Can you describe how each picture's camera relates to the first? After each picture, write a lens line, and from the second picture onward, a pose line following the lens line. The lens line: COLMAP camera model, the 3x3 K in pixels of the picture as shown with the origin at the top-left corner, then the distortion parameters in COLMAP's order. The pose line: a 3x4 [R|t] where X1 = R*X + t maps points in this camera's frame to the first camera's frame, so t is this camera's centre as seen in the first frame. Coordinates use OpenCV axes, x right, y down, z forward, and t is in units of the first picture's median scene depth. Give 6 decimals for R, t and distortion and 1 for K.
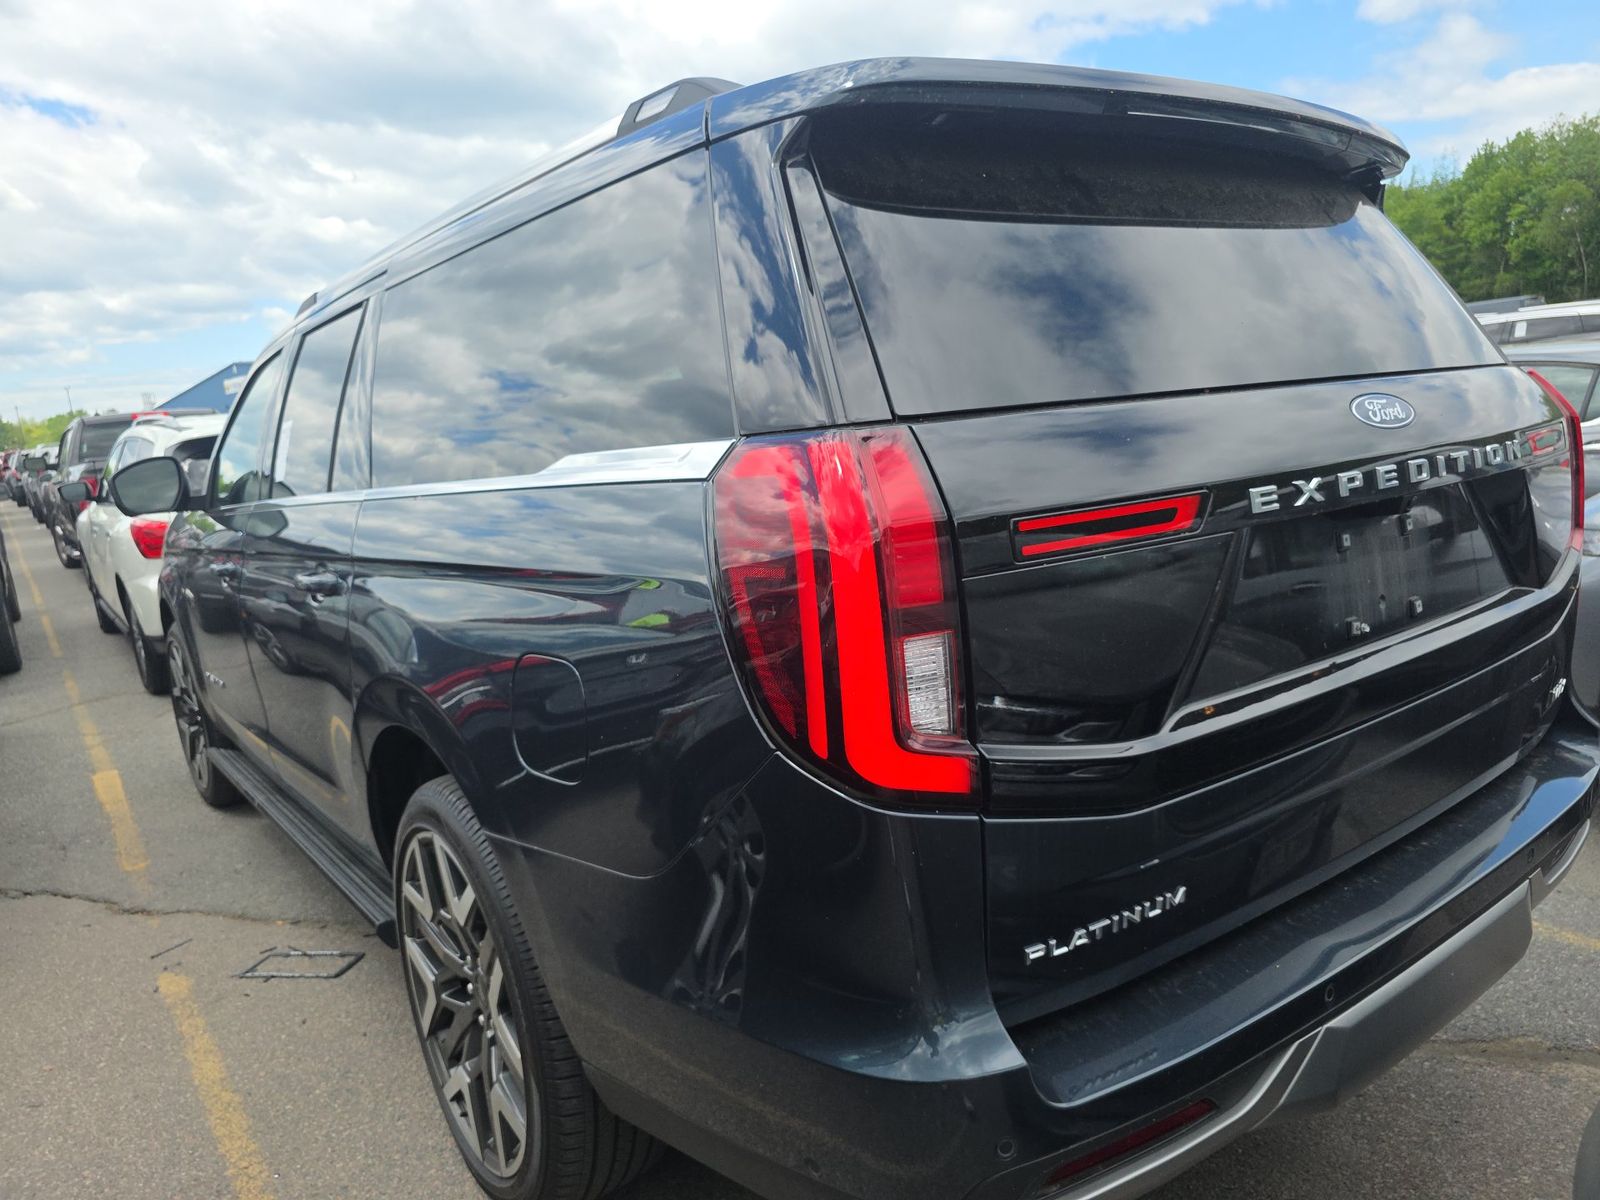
lens RADIAL K [[1069.0, 0, 794.9], [0, 1069.0, 602.4], [0, 0, 1]] dist [0.034480, -0.020566]
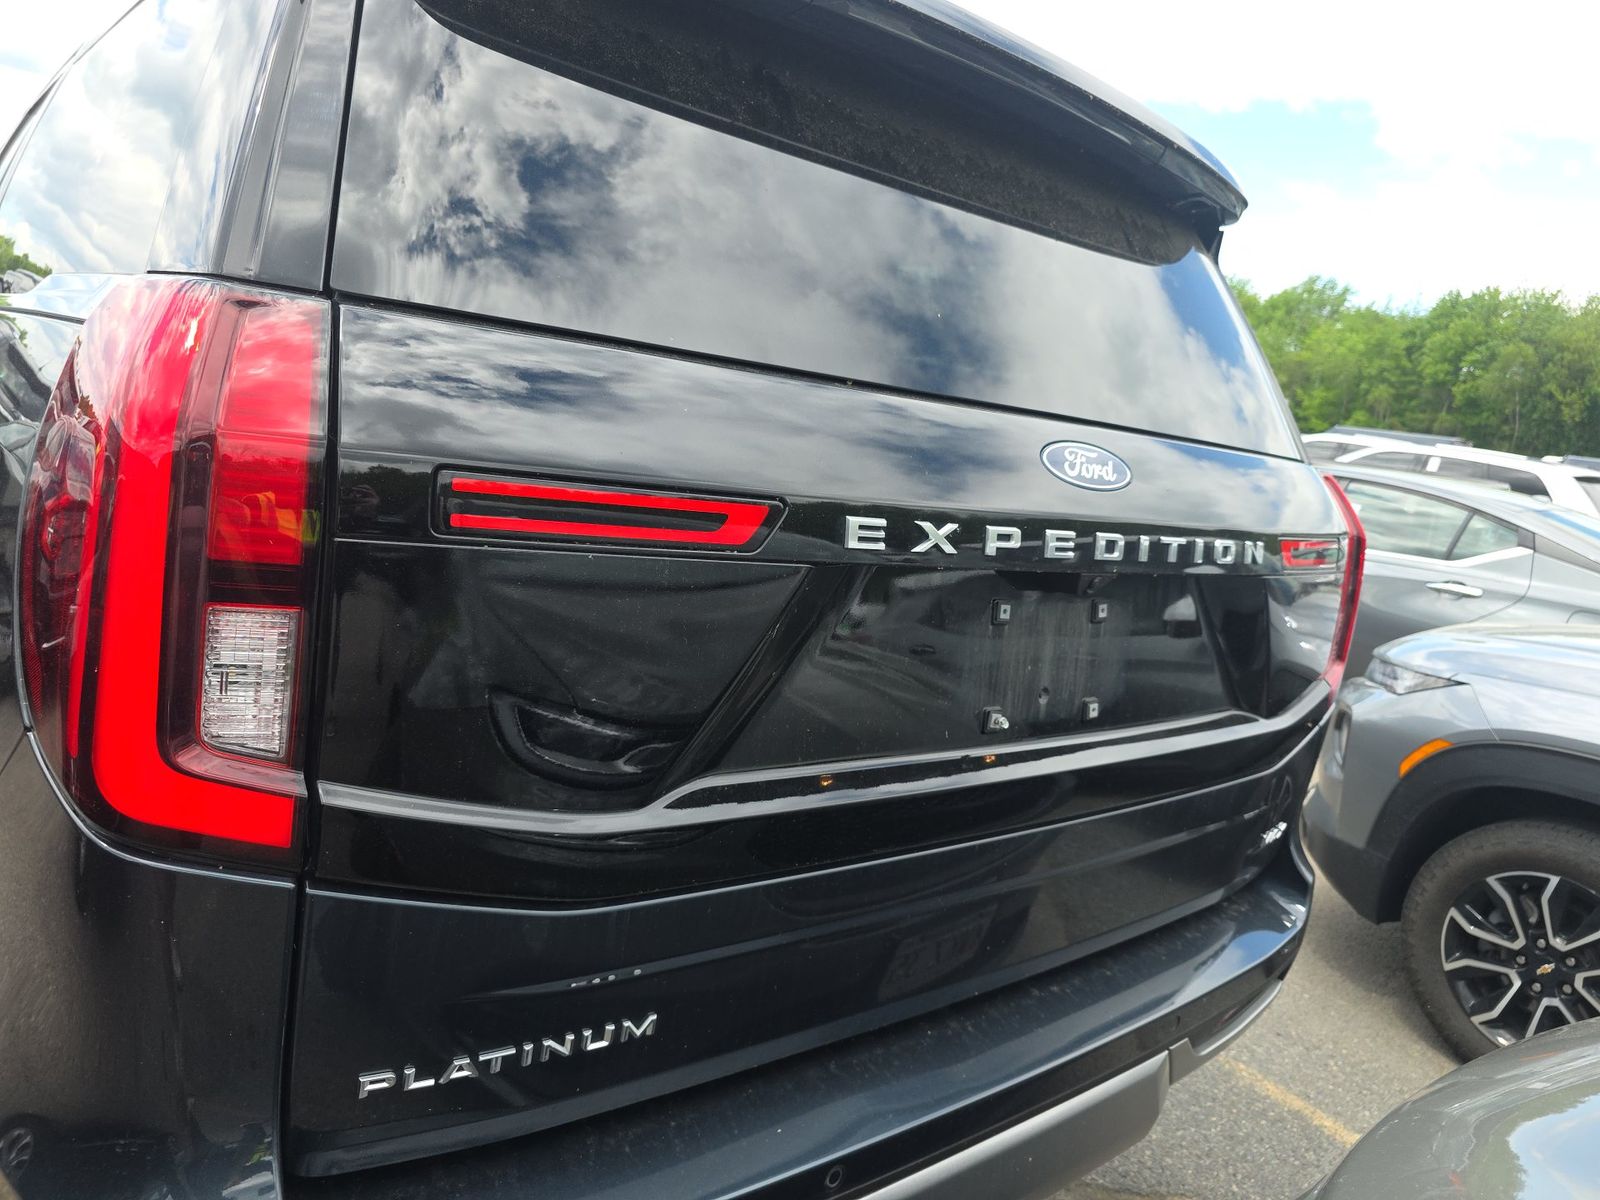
lens RADIAL K [[1069.0, 0, 810.5], [0, 1069.0, 565.1], [0, 0, 1]] dist [0.034480, -0.020566]
pose [[0.970685, 0.224336, 0.086282, 0.282802], [-0.223746, 0.974506, -0.016573, -0.044026], [-0.087801, -0.003218, 0.996133, 0.211255]]
